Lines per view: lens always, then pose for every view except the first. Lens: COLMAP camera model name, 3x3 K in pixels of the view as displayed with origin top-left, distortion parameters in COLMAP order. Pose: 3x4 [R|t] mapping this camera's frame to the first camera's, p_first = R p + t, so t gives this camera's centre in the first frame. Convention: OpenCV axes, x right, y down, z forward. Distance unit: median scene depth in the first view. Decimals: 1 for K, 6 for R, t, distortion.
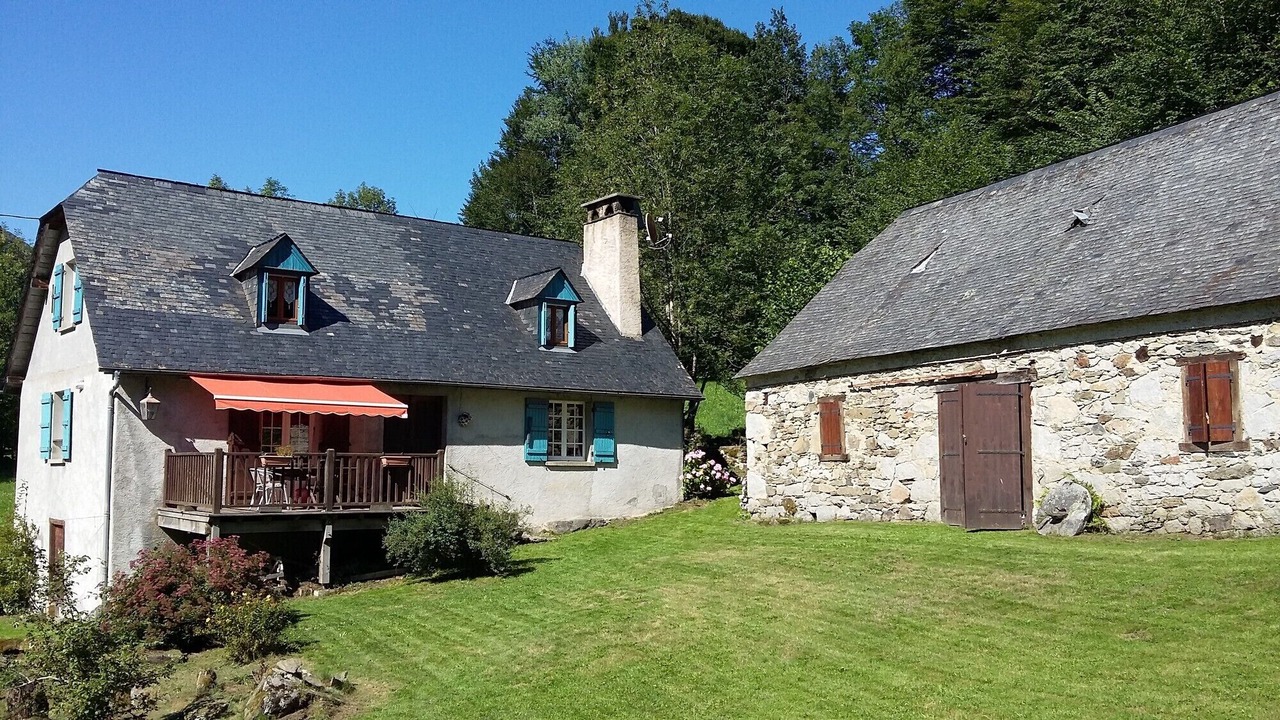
lens RADIAL K [[1201.1, 0, 640.0], [0, 1201.1, 360.0], [0, 0, 1]] dist [0.050681, -0.003449]
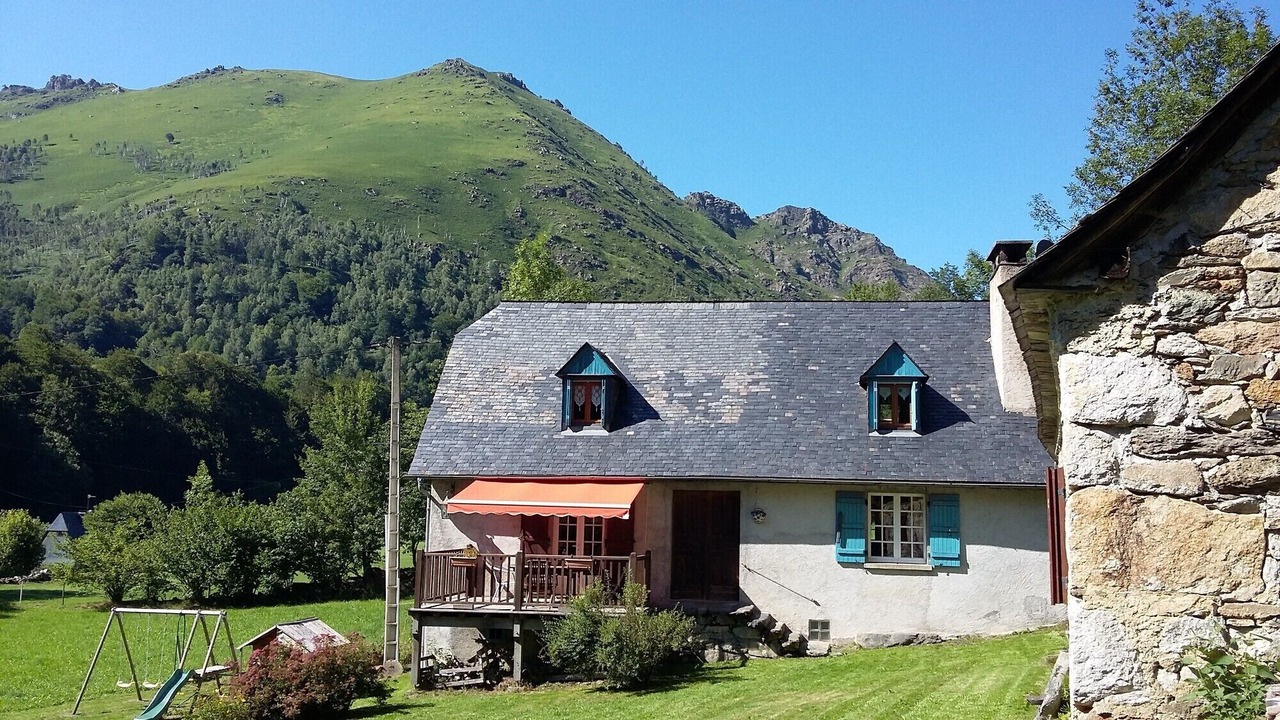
lens RADIAL K [[1201.1, 0, 640.0], [0, 1201.1, 360.0], [0, 0, 1]] dist [0.050681, -0.003449]
pose [[0.695437, -0.082565, -0.713828, 0.473459], [0.048768, 0.996510, -0.067750, -0.013068], [0.716930, 0.012303, 0.697036, 0.276835]]
